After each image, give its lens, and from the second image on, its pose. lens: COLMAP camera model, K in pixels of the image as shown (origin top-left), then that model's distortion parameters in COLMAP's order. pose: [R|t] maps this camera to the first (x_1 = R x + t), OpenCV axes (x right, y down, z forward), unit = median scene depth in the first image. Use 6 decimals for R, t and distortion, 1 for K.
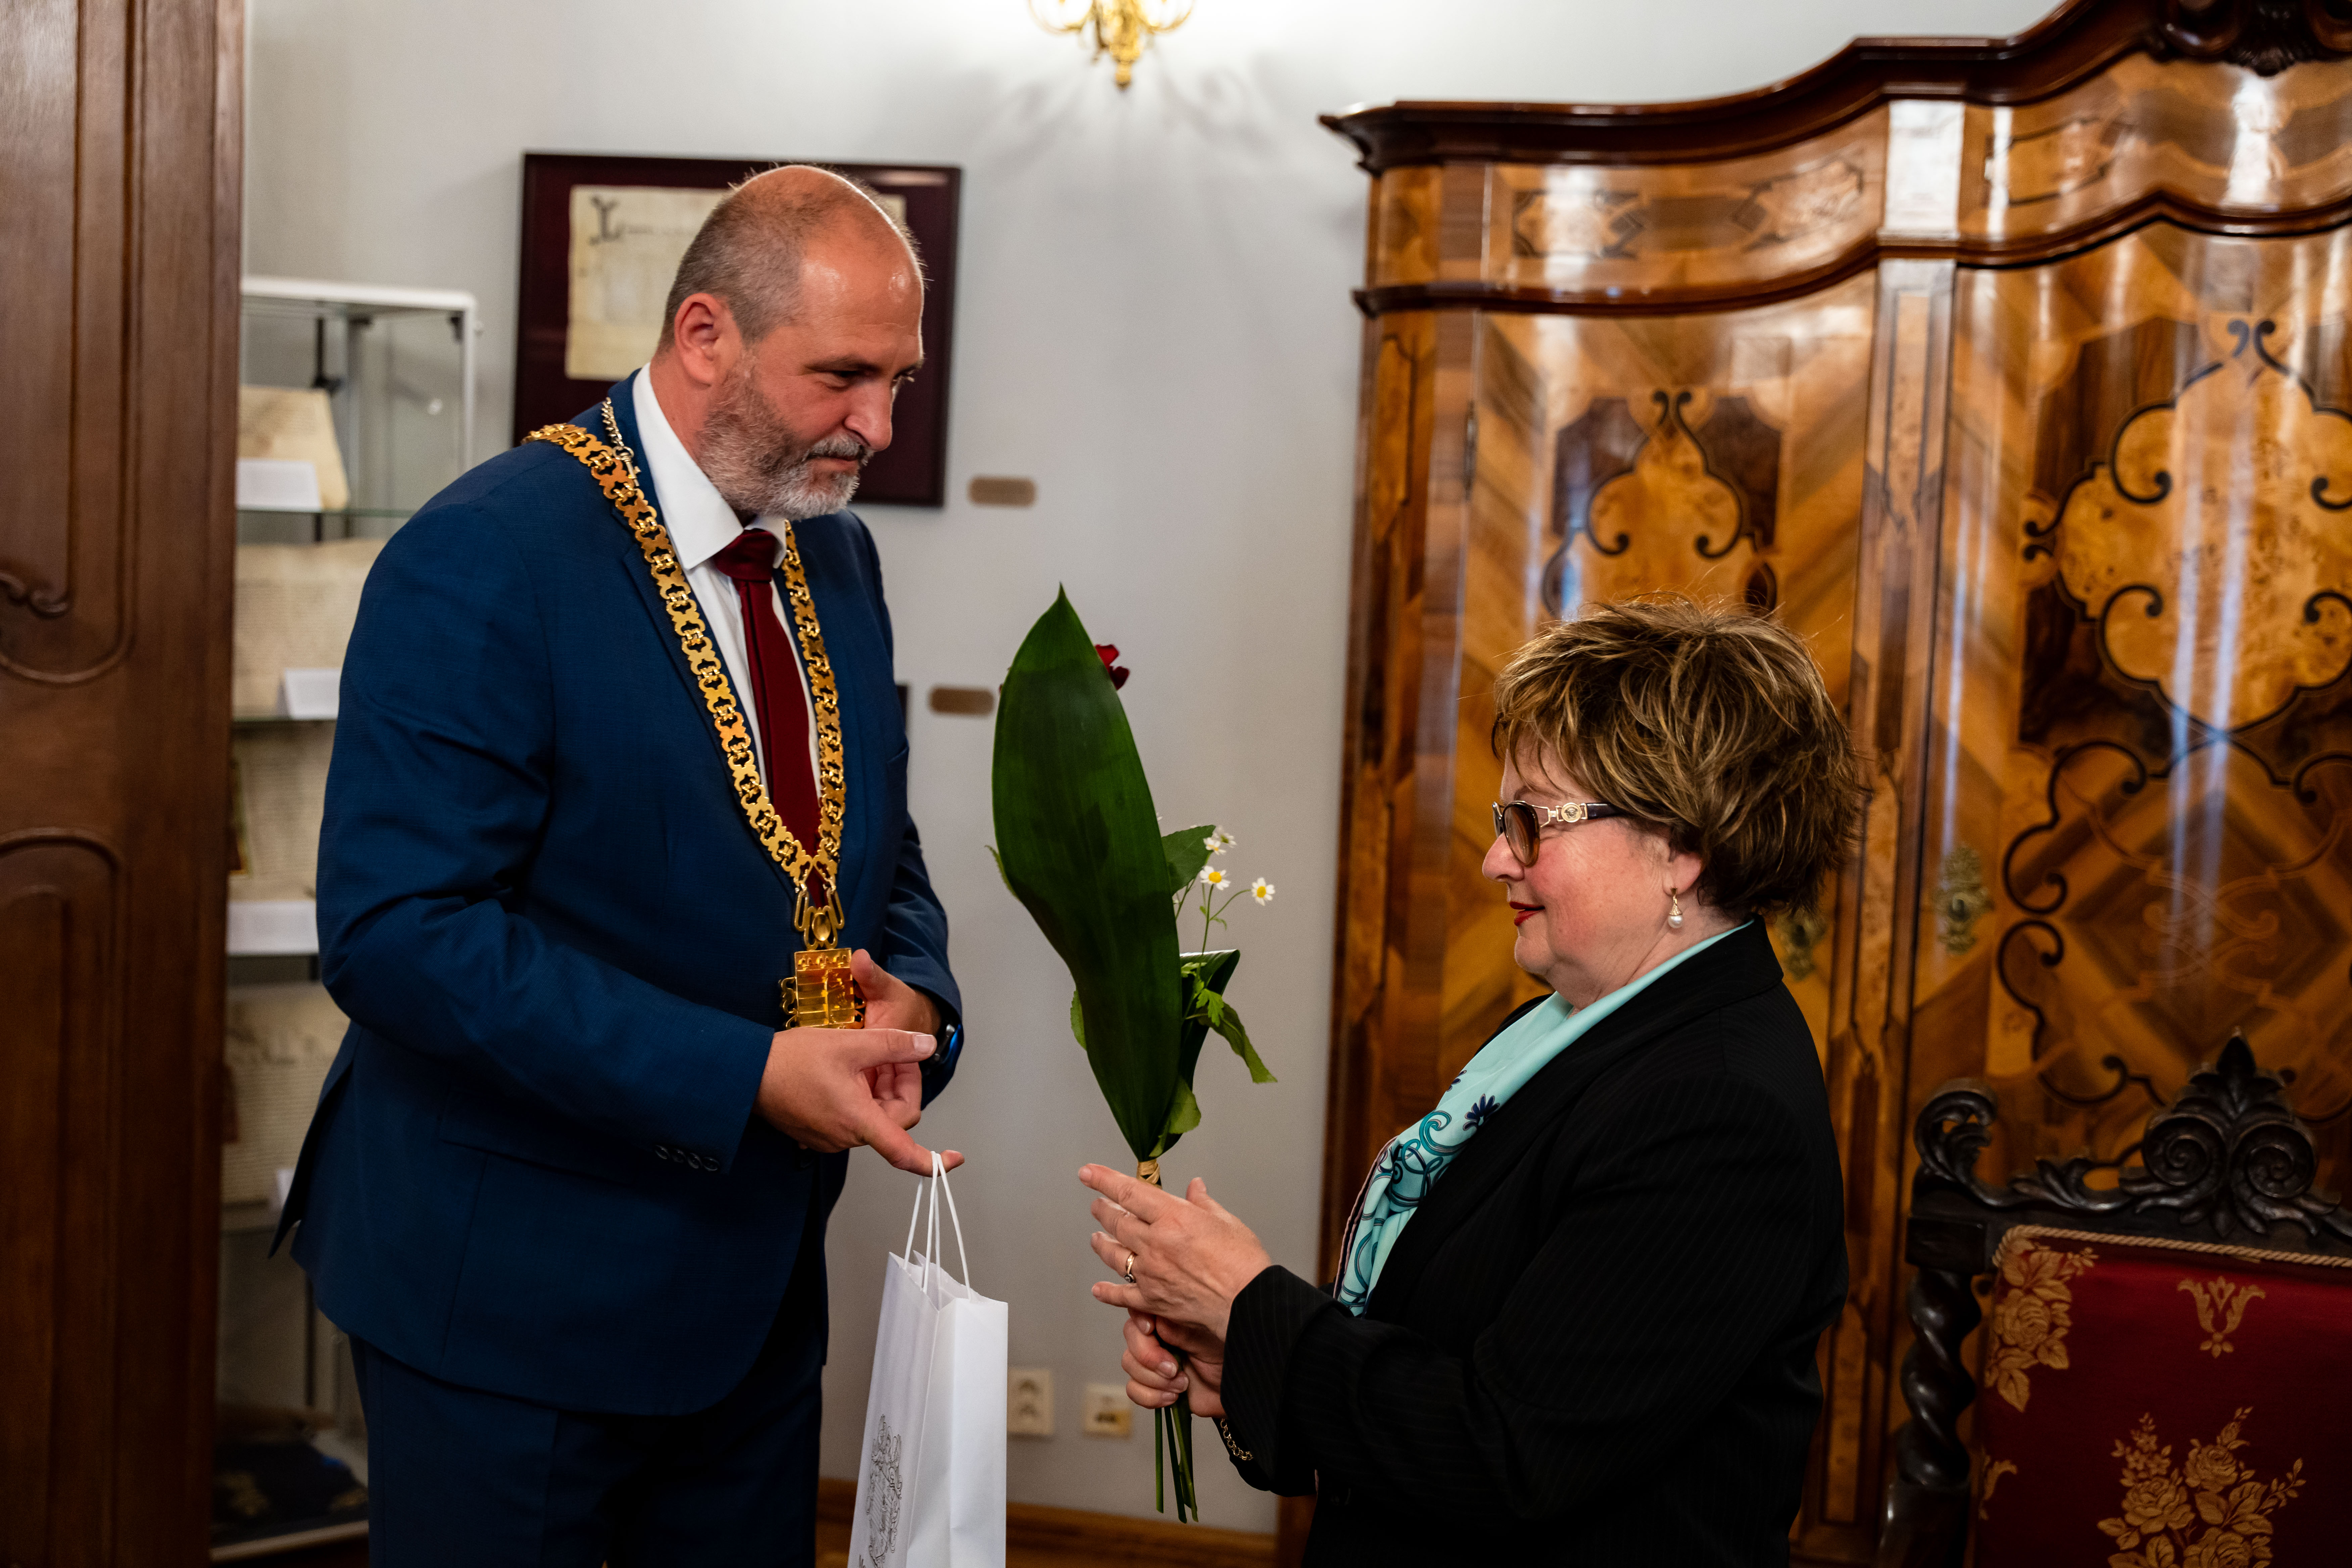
lens RADIAL K [[3049.1, 0, 1183.3], [0, 3049.1, 789.7], [0, 0, 1]] dist [0.025743, 0.000000]
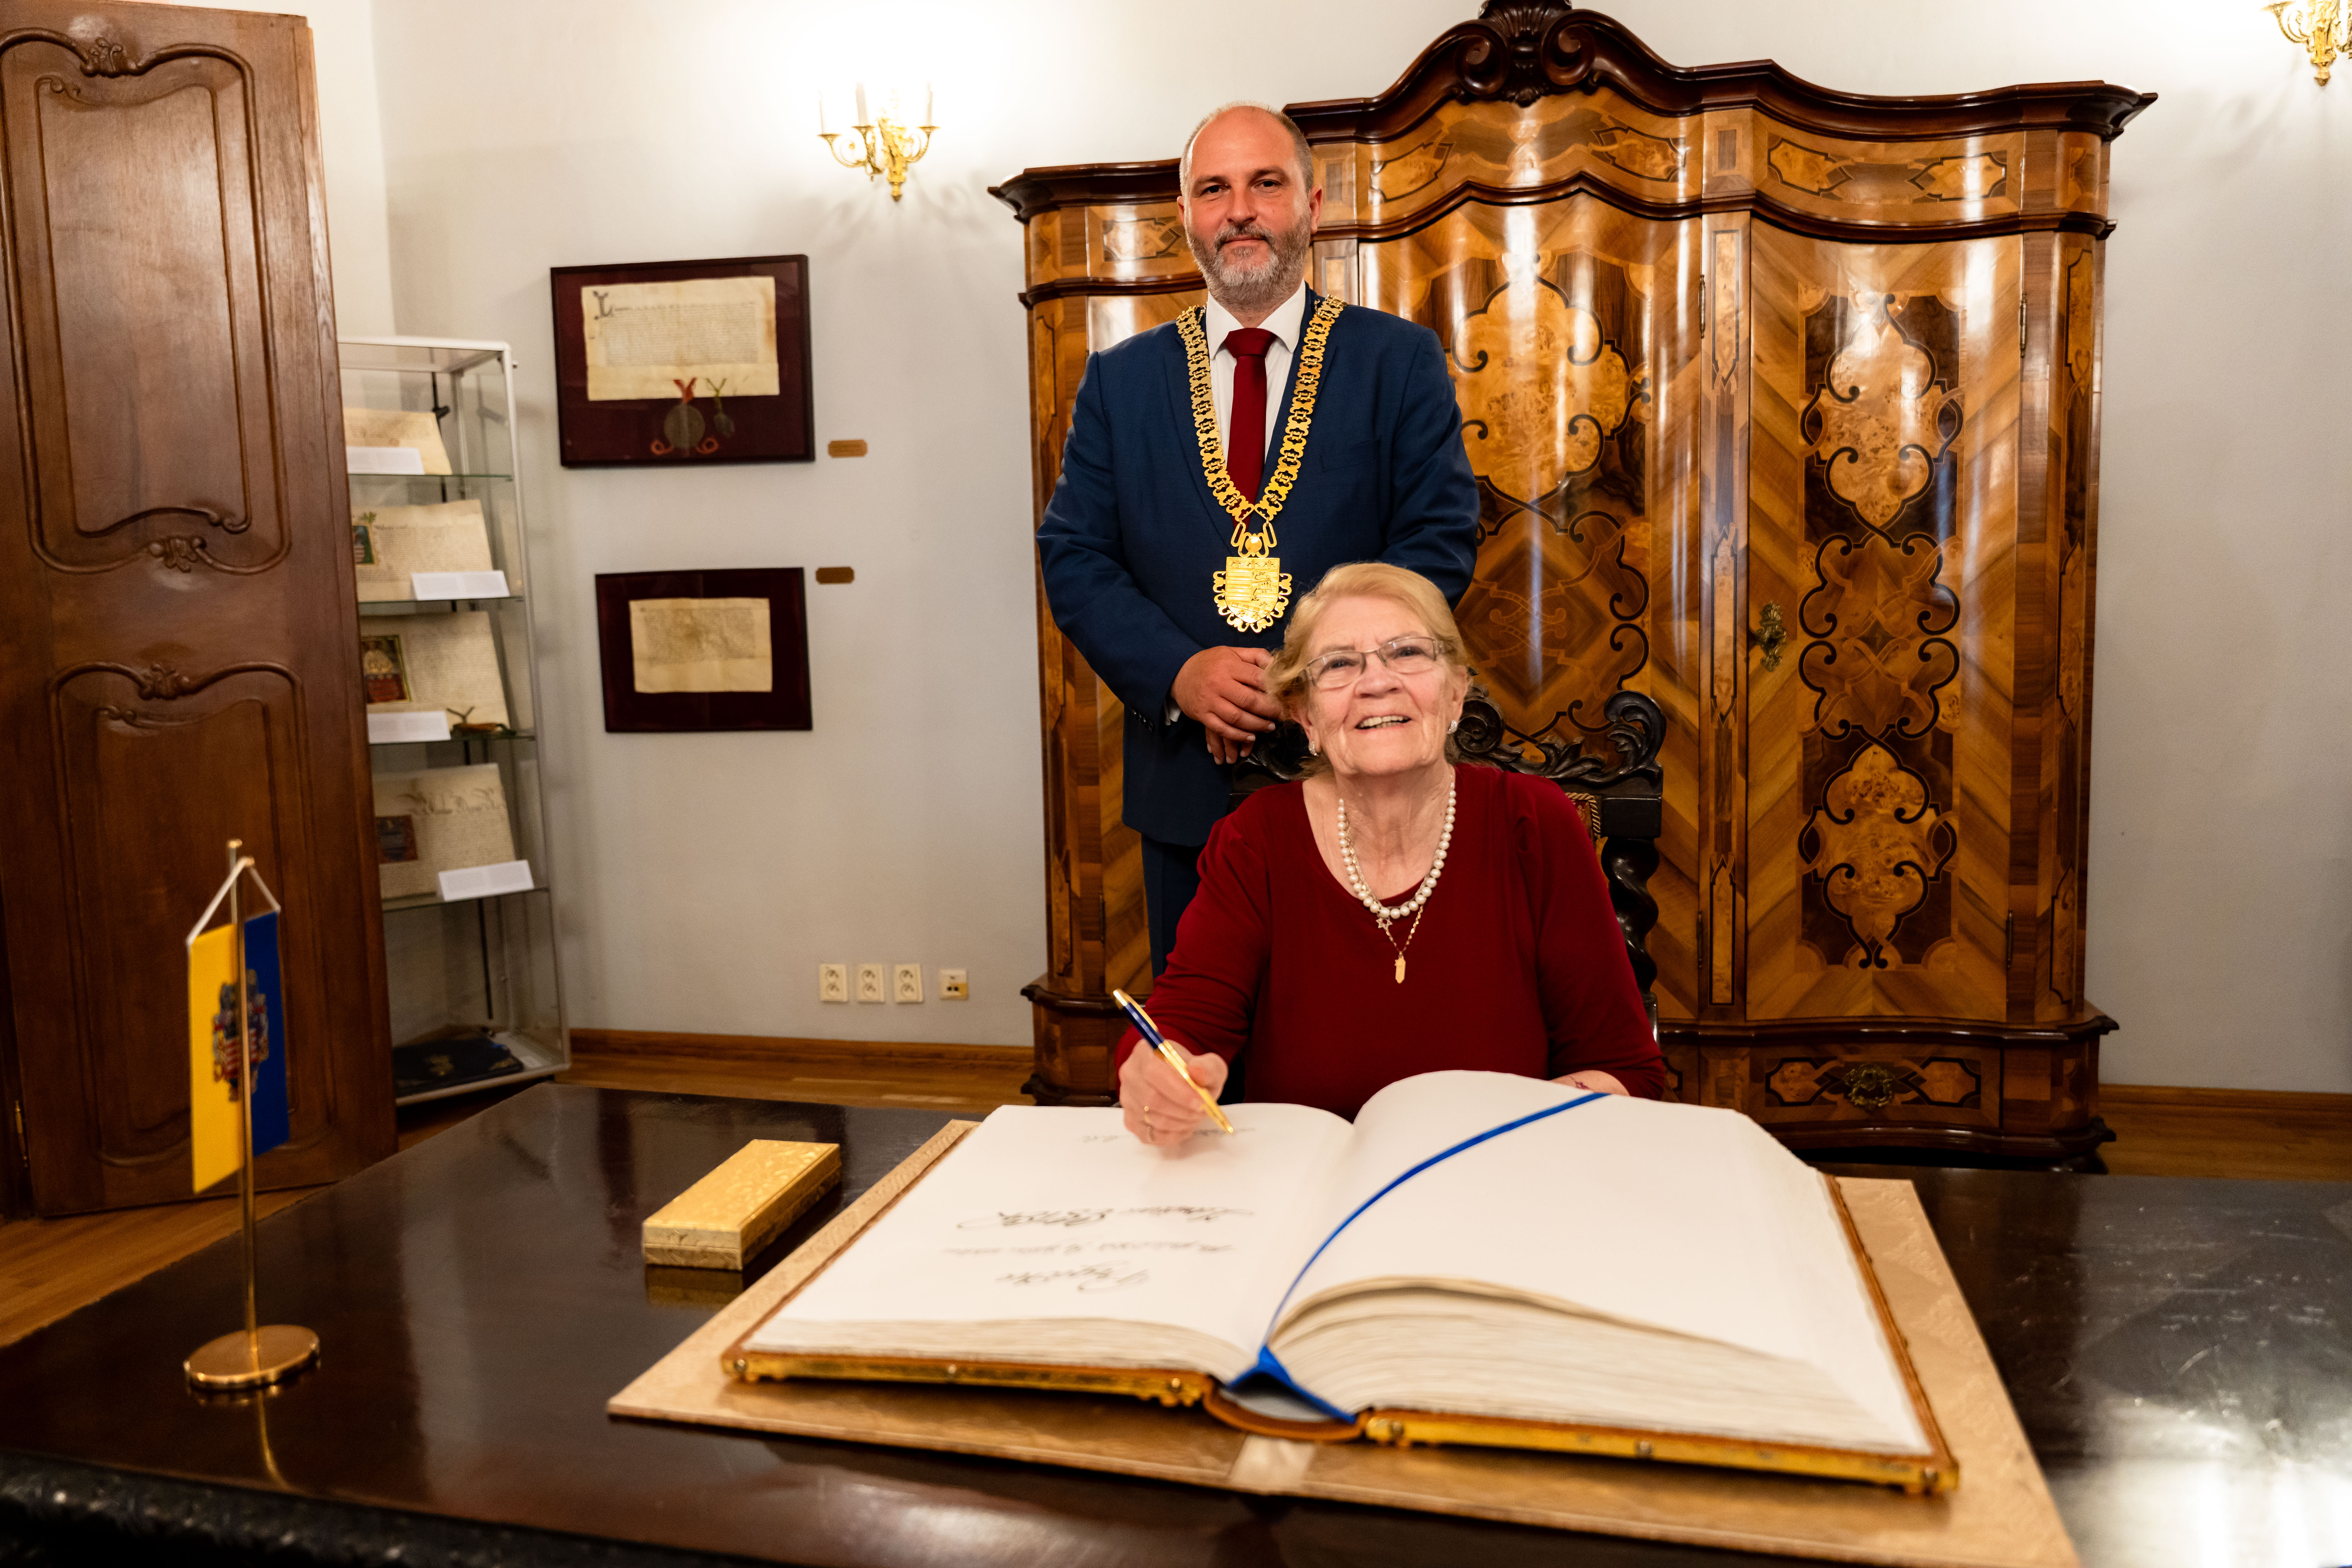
lens RADIAL K [[1692.5, 0, 1187.3], [0, 1692.5, 787.8], [0, 0, 1]] dist [0.021374, -0.026013]
pose [[0.997082, -0.072755, 0.023131, 0.111510], [0.071970, 0.996856, 0.033129, 0.086781], [-0.025468, -0.031368, 0.999183, 0.060004]]
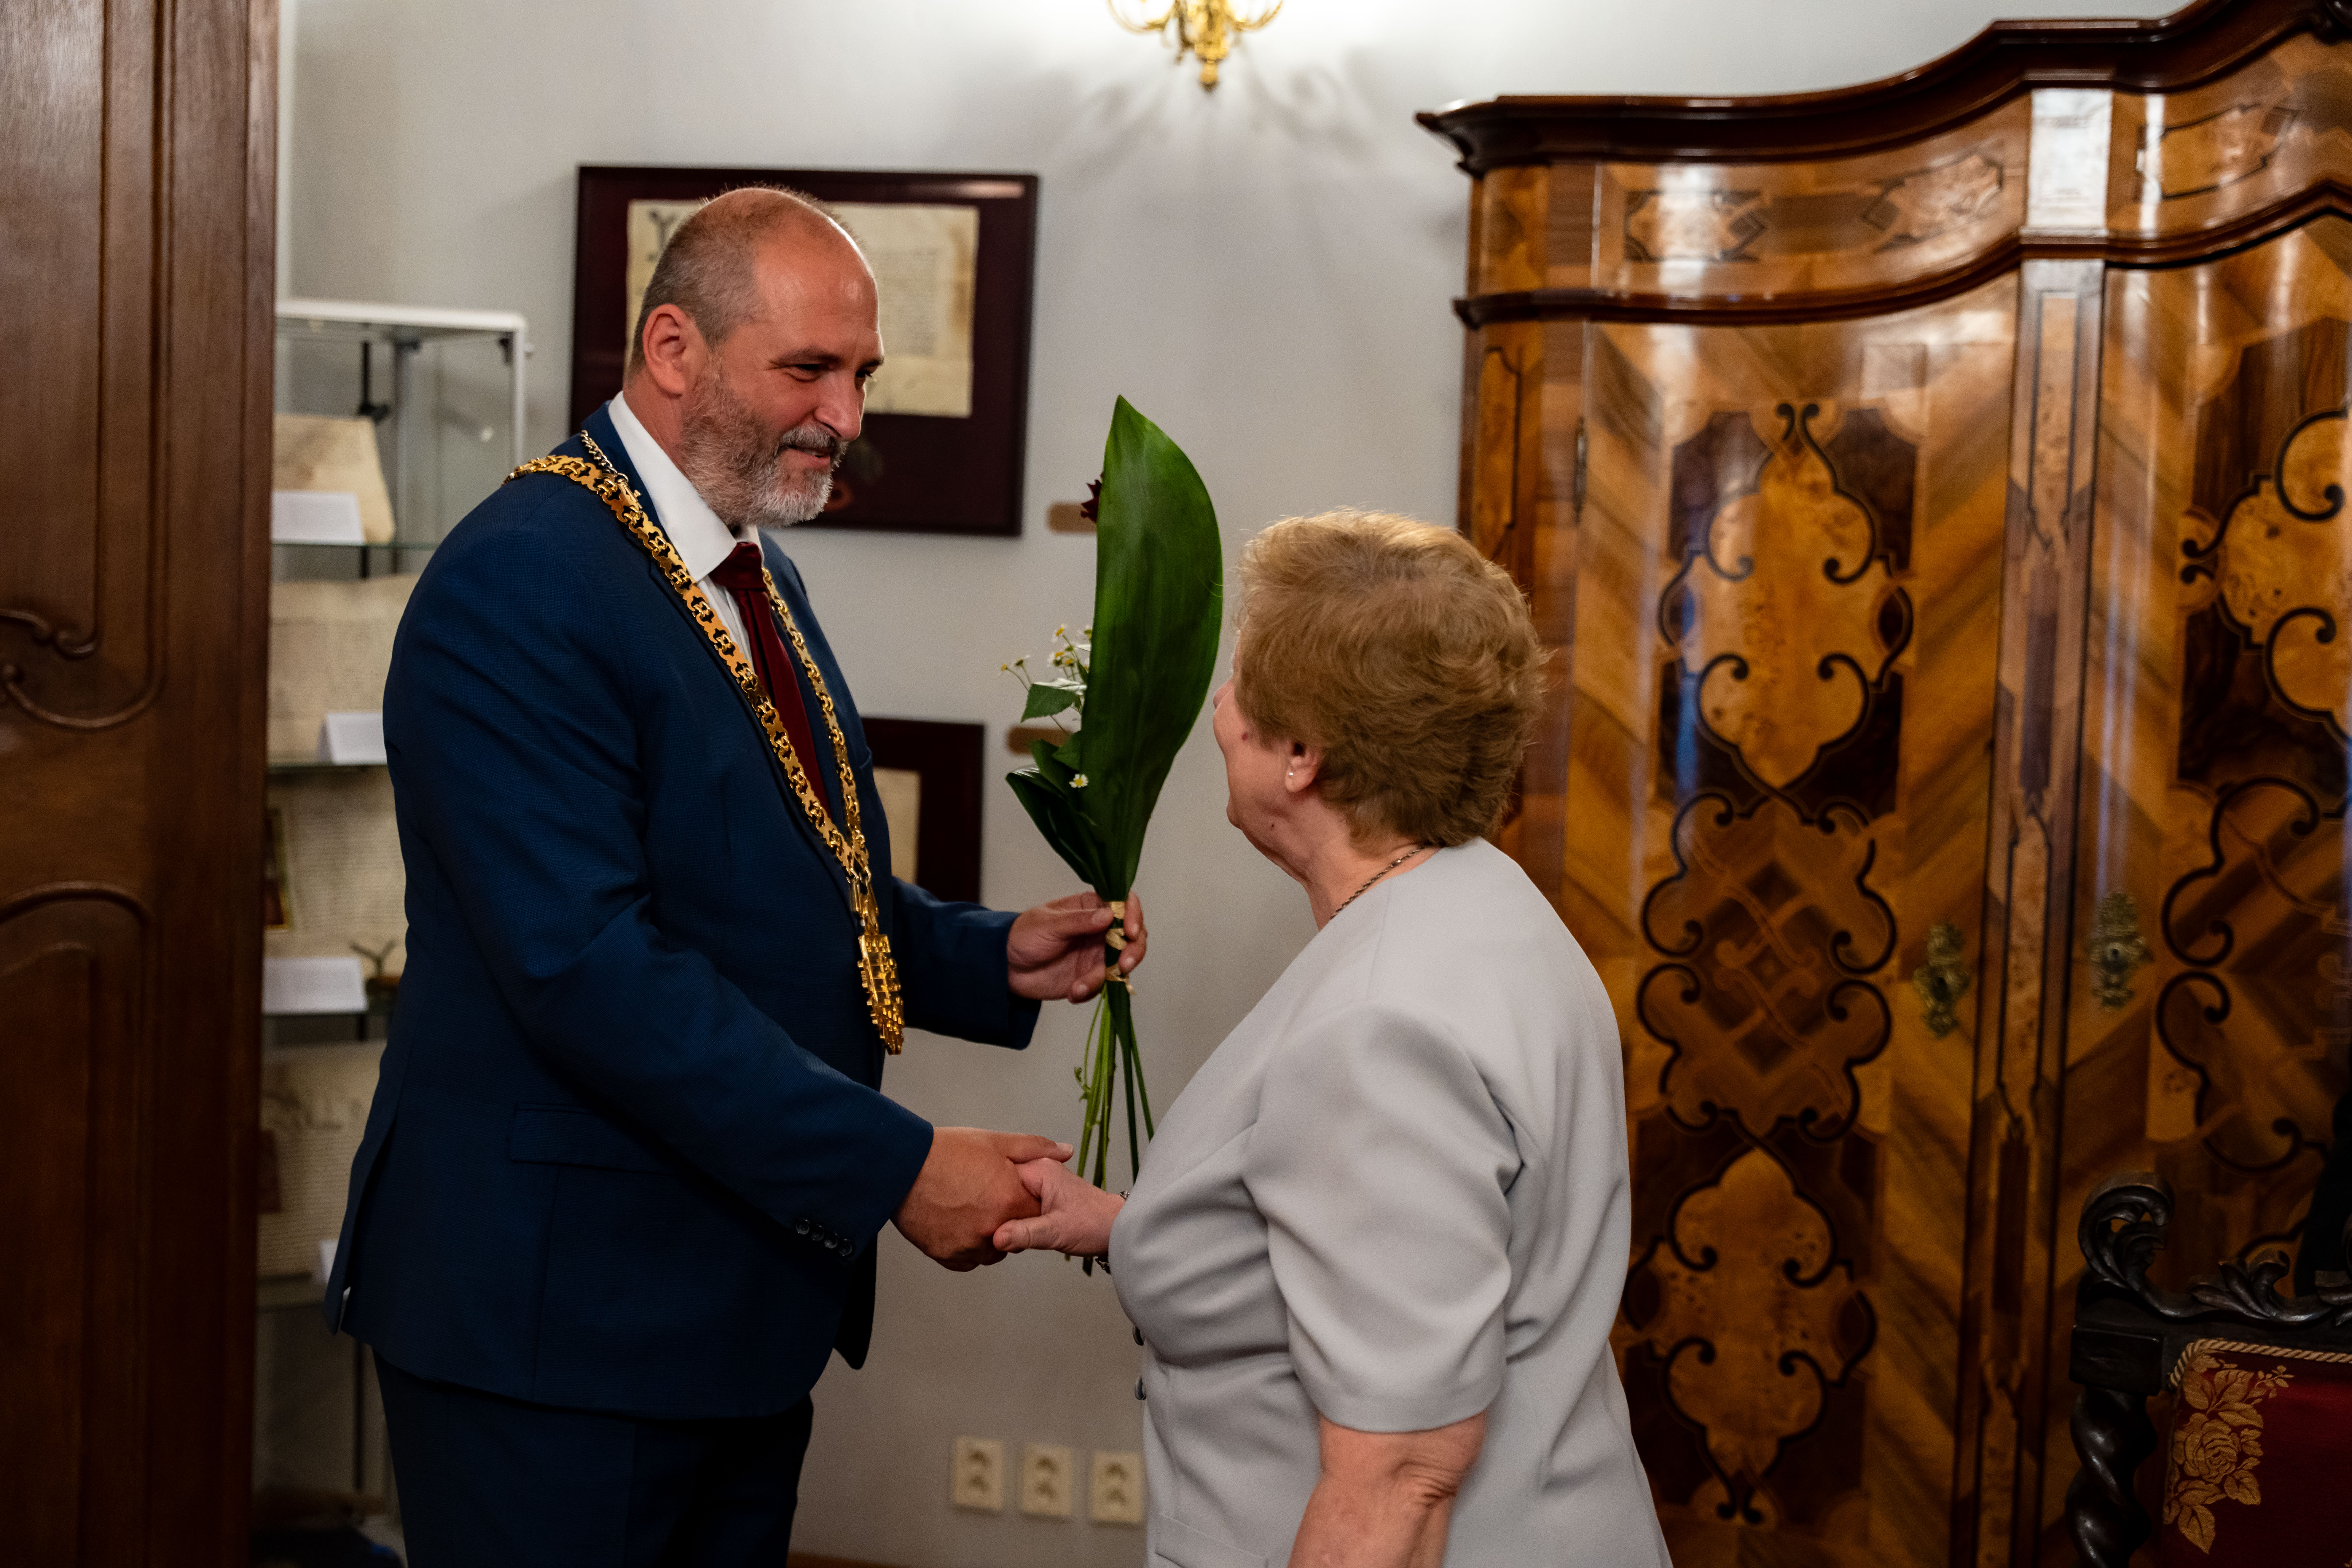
lens RADIAL K [[3172.9, 0, 1184.4], [0, 3172.9, 795.8], [0, 0, 1]] dist [0.026277, 0.000000]
pose [[0.999431, -0.005339, -0.033299, 0.004849], [0.004977, 0.999928, -0.010926, -0.001491], [0.033355, 0.010754, 0.999386, 0.027216]]
